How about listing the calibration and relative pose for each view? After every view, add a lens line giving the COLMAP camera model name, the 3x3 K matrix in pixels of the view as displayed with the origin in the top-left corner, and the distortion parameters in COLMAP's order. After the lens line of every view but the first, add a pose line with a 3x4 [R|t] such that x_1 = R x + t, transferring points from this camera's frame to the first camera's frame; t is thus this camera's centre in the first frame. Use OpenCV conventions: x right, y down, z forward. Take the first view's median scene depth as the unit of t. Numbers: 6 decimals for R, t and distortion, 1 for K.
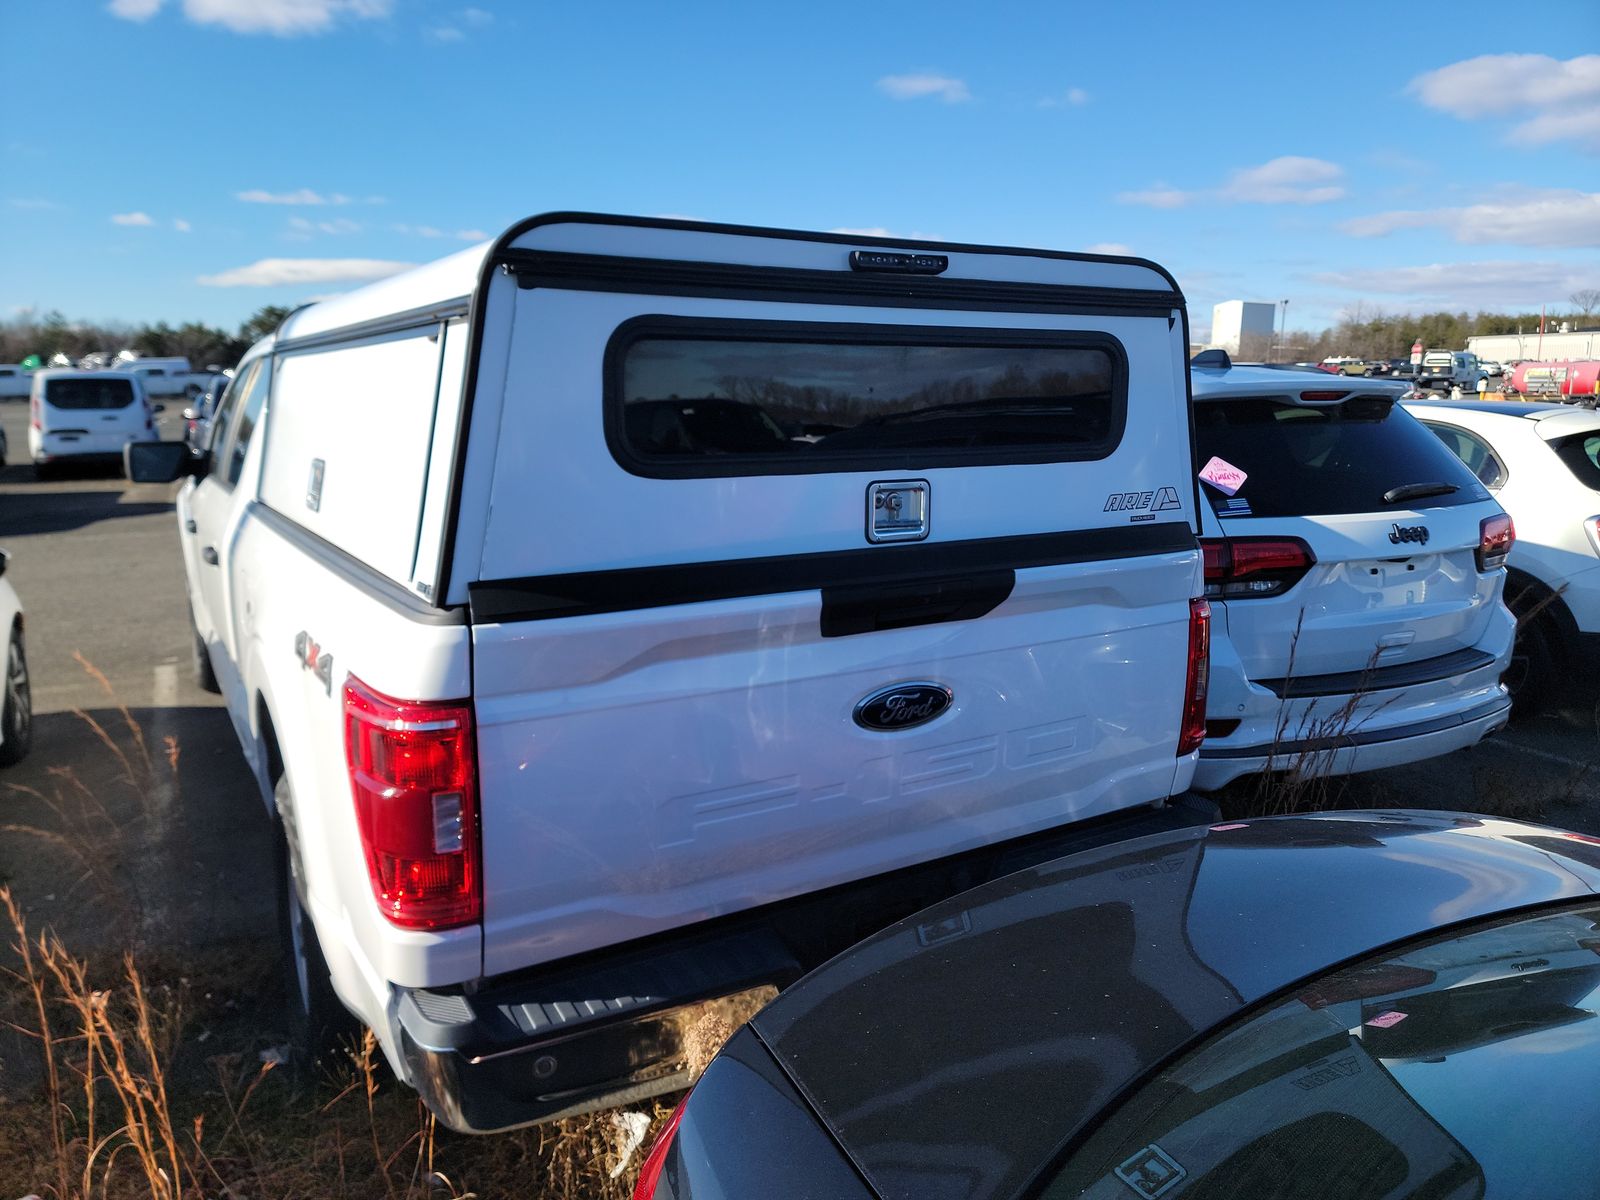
lens RADIAL K [[1113.7, 0, 800.0], [0, 1113.7, 600.0], [0, 0, 1]] dist [0.080283, -0.067614]
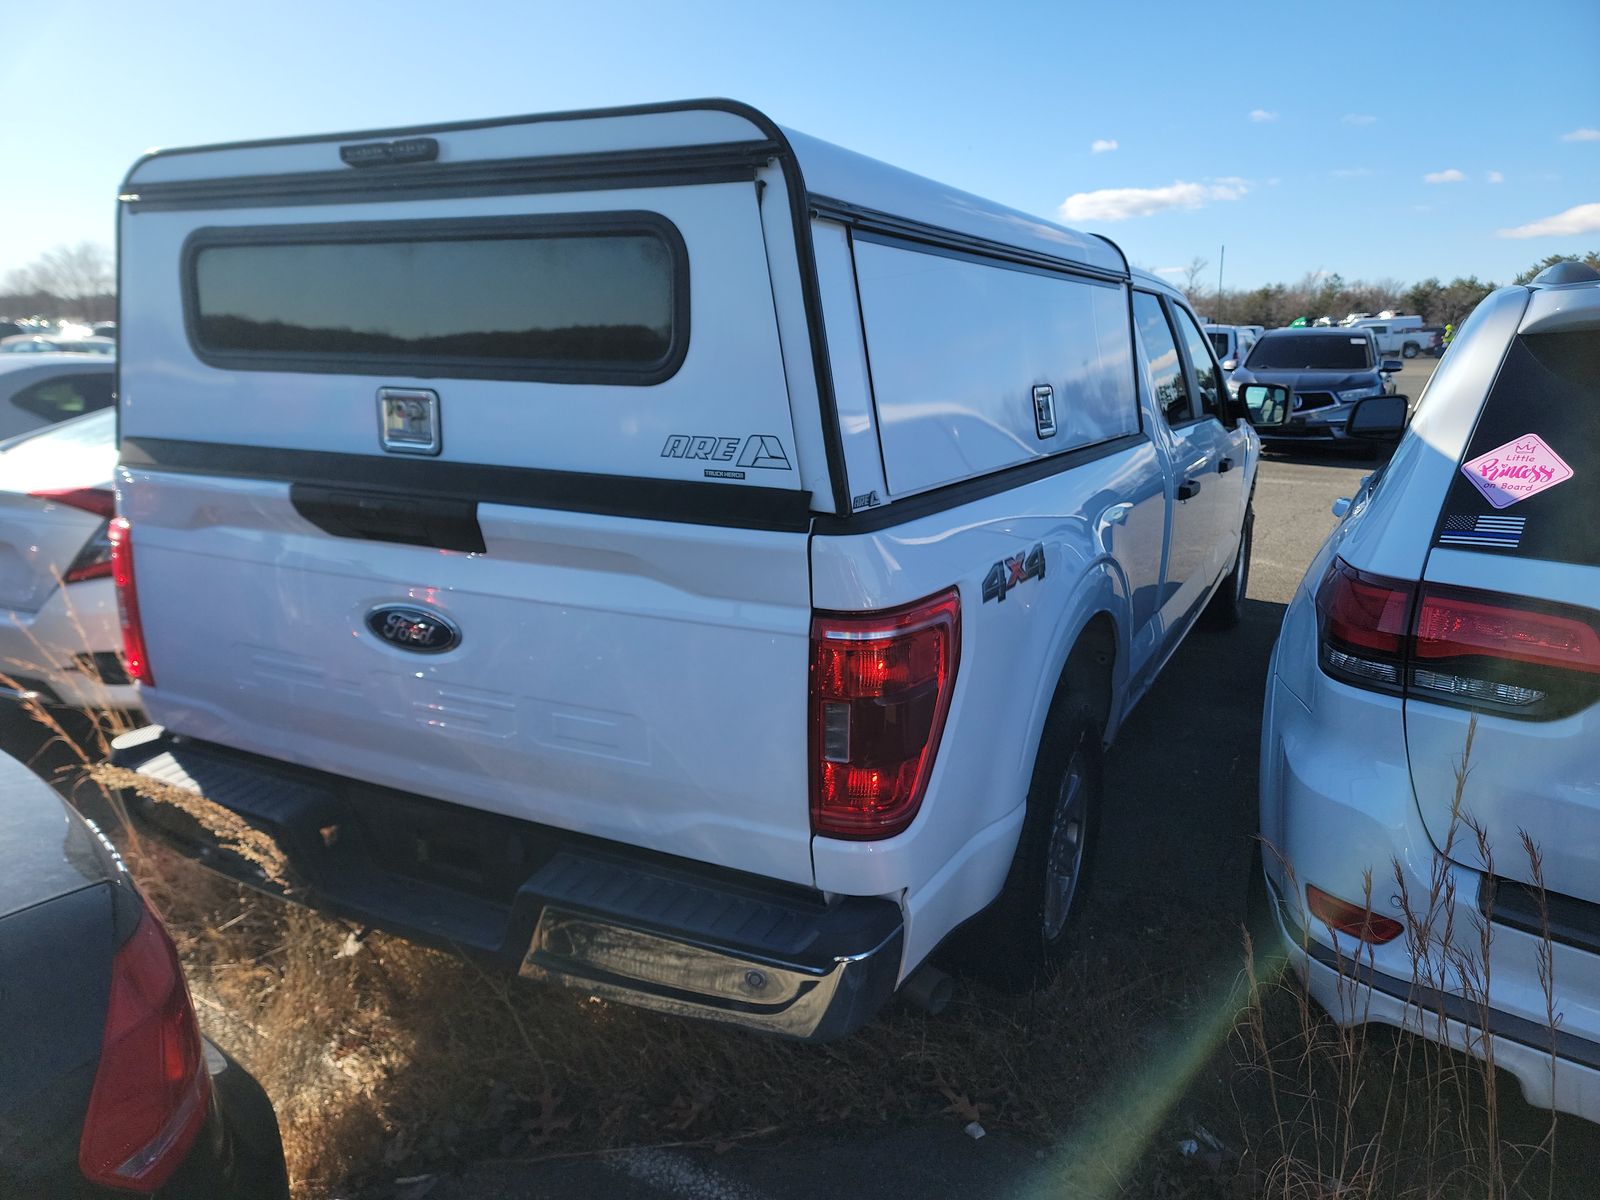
lens RADIAL K [[1113.7, 0, 800.0], [0, 1113.7, 600.0], [0, 0, 1]] dist [0.080283, -0.067614]
pose [[0.532750, 0.195506, -0.823380, 1.057301], [-0.167241, 0.978083, 0.124030, -0.103068], [0.829583, 0.071627, 0.553770, 0.740274]]
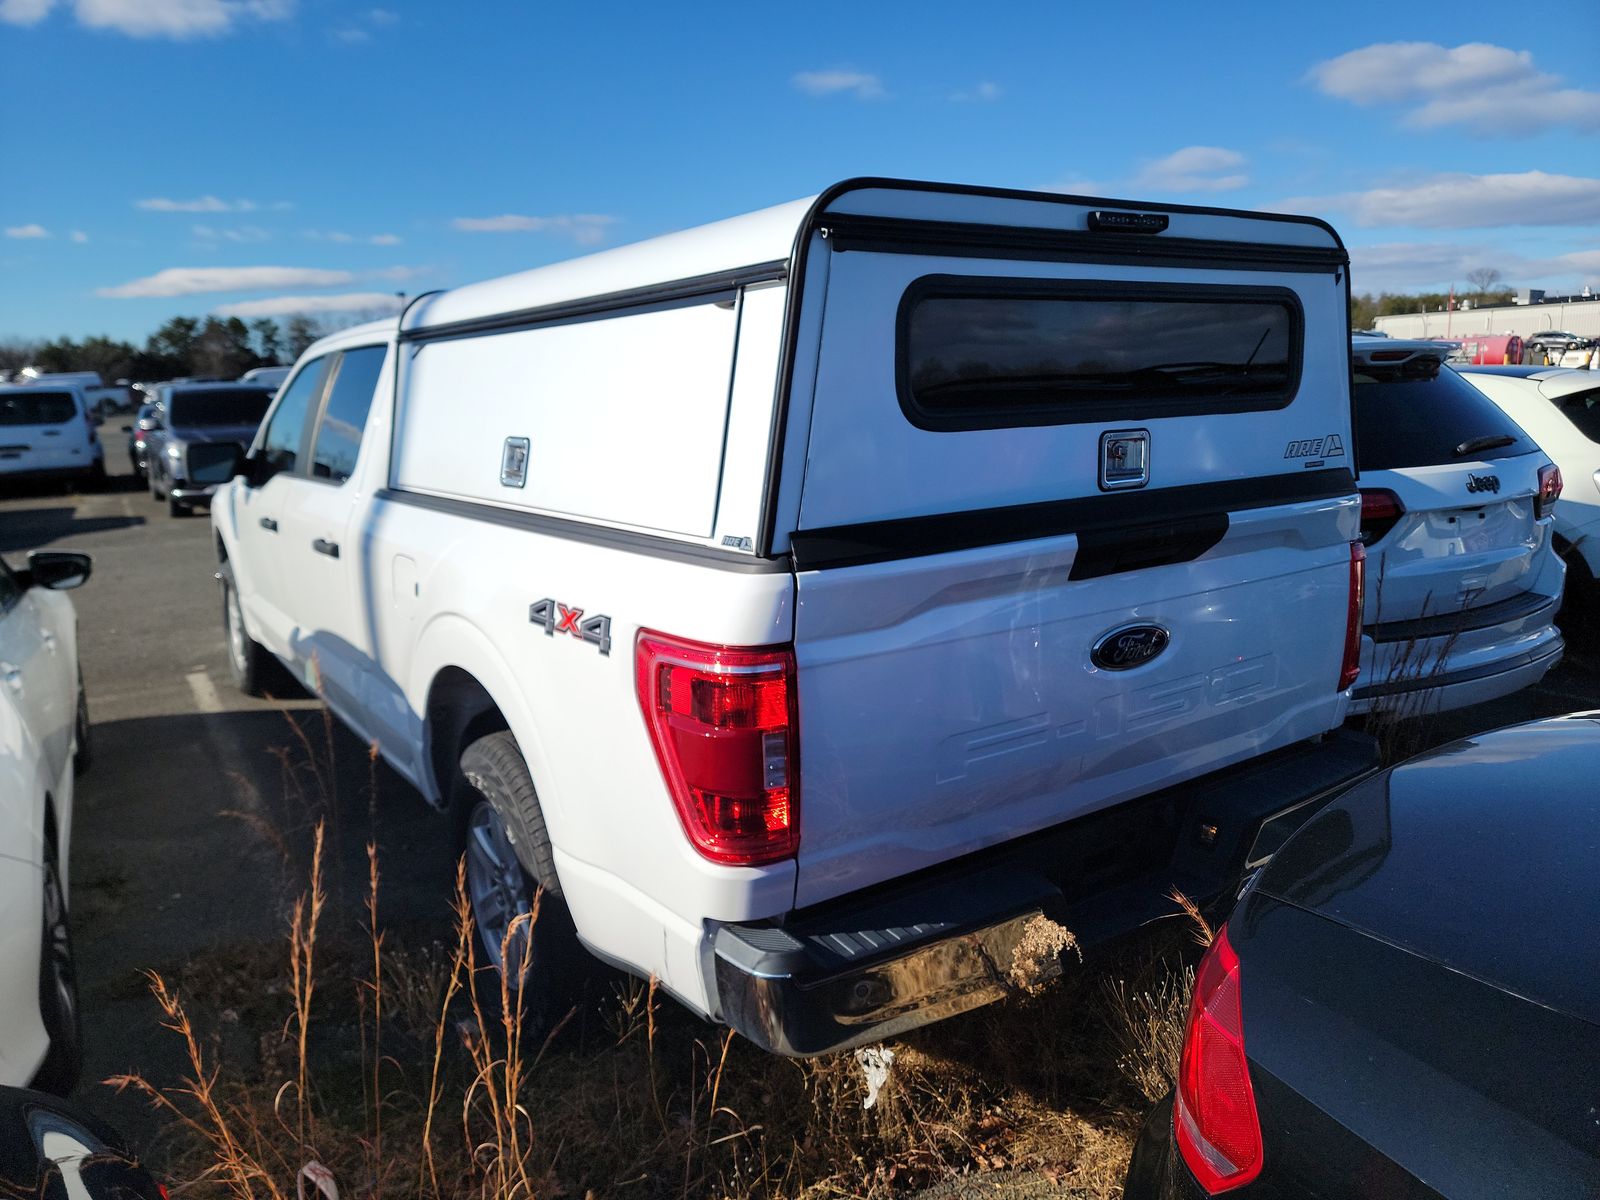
lens RADIAL K [[1115.0, 0, 796.1], [0, 1115.0, 593.7], [0, 0, 1]] dist [0.085495, -0.077464]
pose [[0.997629, -0.040288, 0.055792, -0.278145], [0.040458, 0.999179, -0.001924, 0.035165], [-0.055669, 0.004177, 0.998441, -0.039806]]
